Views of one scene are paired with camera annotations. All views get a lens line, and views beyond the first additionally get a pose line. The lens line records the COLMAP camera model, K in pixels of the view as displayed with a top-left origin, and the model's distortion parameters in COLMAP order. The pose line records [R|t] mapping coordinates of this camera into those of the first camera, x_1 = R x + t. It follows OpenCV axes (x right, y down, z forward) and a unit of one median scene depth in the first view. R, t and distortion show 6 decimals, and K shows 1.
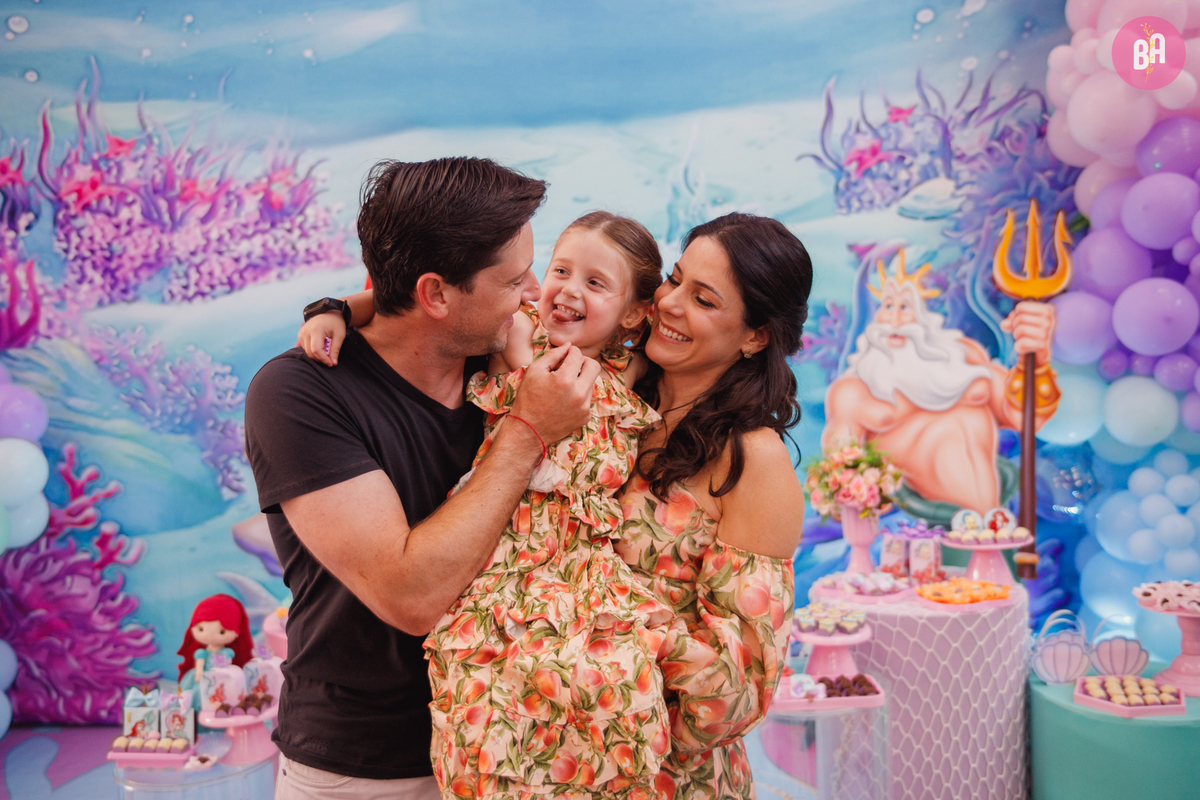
lens RADIAL K [[1008.9, 0, 595.2], [0, 1008.9, 400.8], [0, 0, 1]] dist [-0.049770, 0.042684]
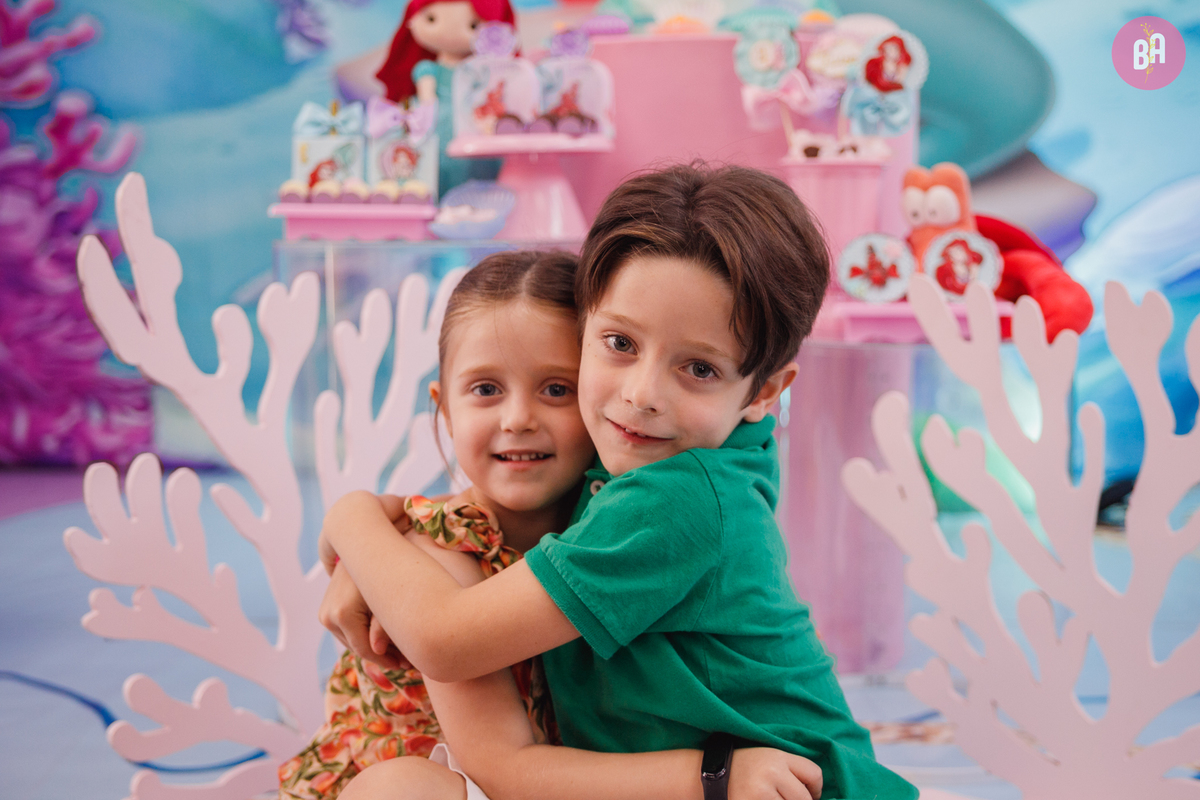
lens RADIAL K [[1661.8, 0, 611.1], [0, 1661.8, 404.3], [0, 0, 1]] dist [0.050658, 0.000000]
pose [[0.999141, 0.040874, 0.006759, -0.197984], [-0.040923, 0.999136, 0.007271, 0.274867], [-0.006456, -0.007542, 0.999951, 0.094372]]
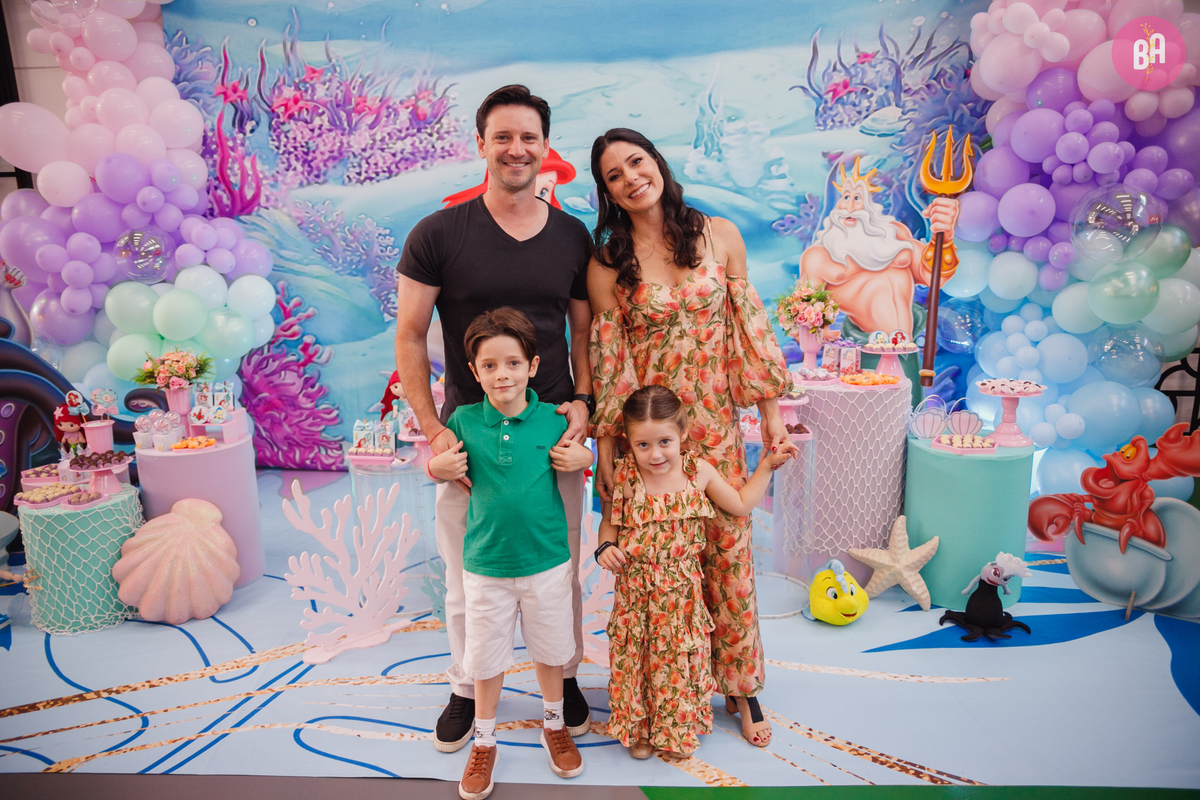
lens RADIAL K [[857.9, 0, 588.6], [0, 857.9, 407.4], [0, 0, 1]] dist [-0.102736, 0.075802]
pose [[0.998278, 0.033029, -0.048483, -0.007605], [-0.025538, 0.988699, 0.147720, 0.031364], [0.052814, -0.146227, 0.987840, -0.240946]]
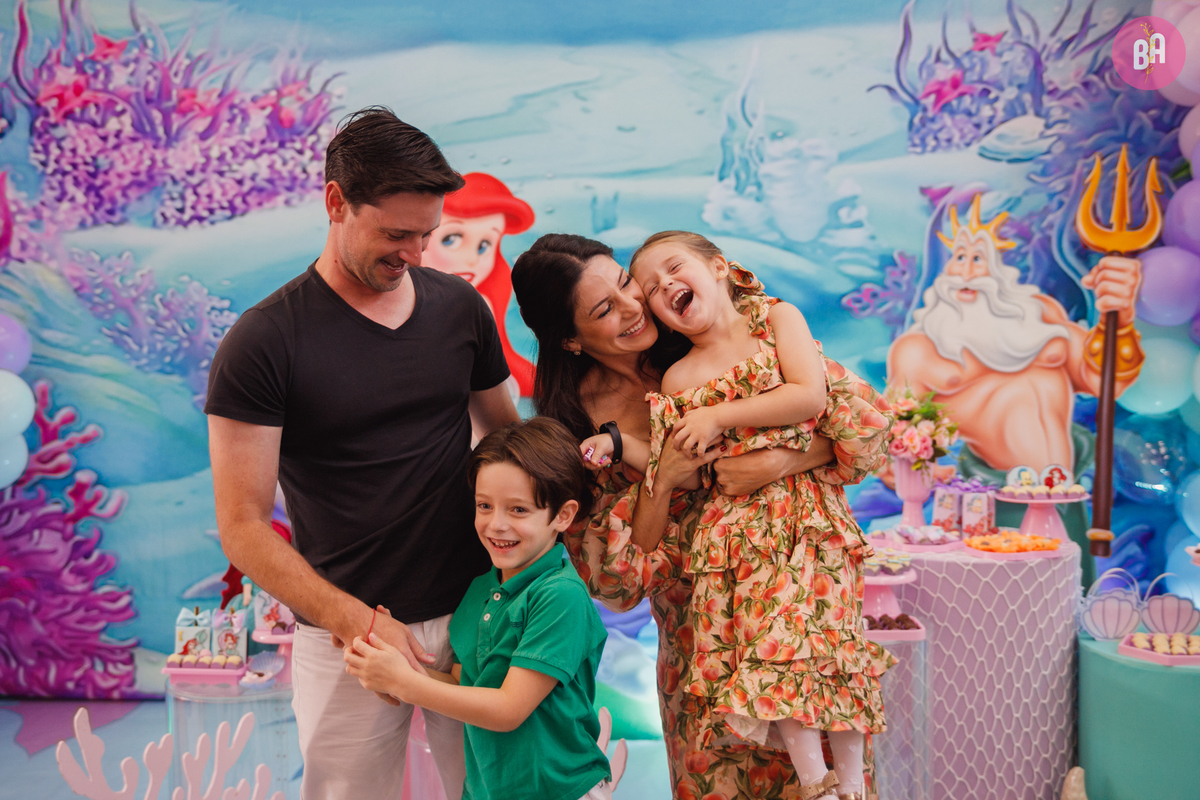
lens RADIAL K [[1429.1, 0, 585.3], [0, 1429.1, 404.1], [0, 0, 1]] dist [0.054306, 0.000000]
pose [[0.999454, 0.032981, -0.002187, -0.039459], [-0.032953, 0.999388, 0.011745, 0.032985], [0.002573, -0.011666, 0.999929, -0.287601]]
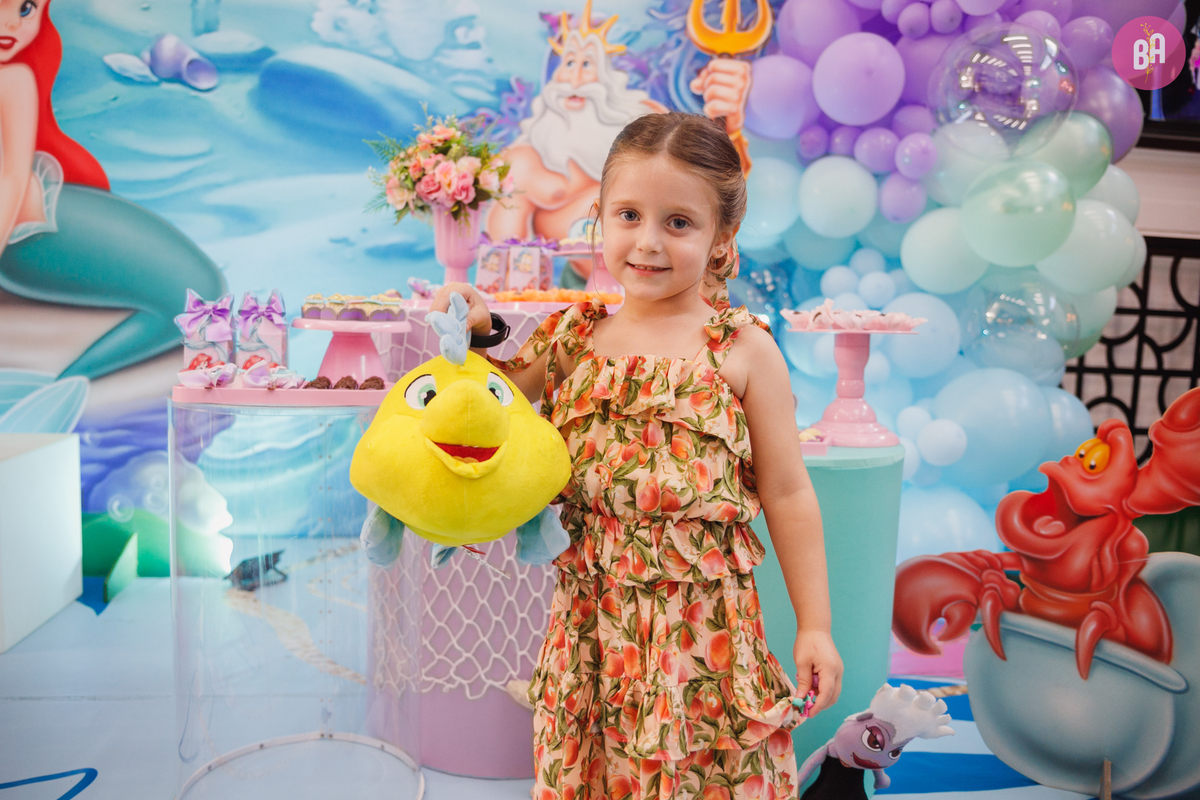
lens RADIAL K [[857.9, 0, 583.9], [0, 857.9, 422.7], [0, 0, 1]] dist [-0.102736, 0.075802]
pose [[0.986830, 0.058777, 0.150707, 0.198215], [-0.064692, 0.997304, 0.034648, 0.171353], [-0.148264, -0.043941, 0.987971, 0.255506]]
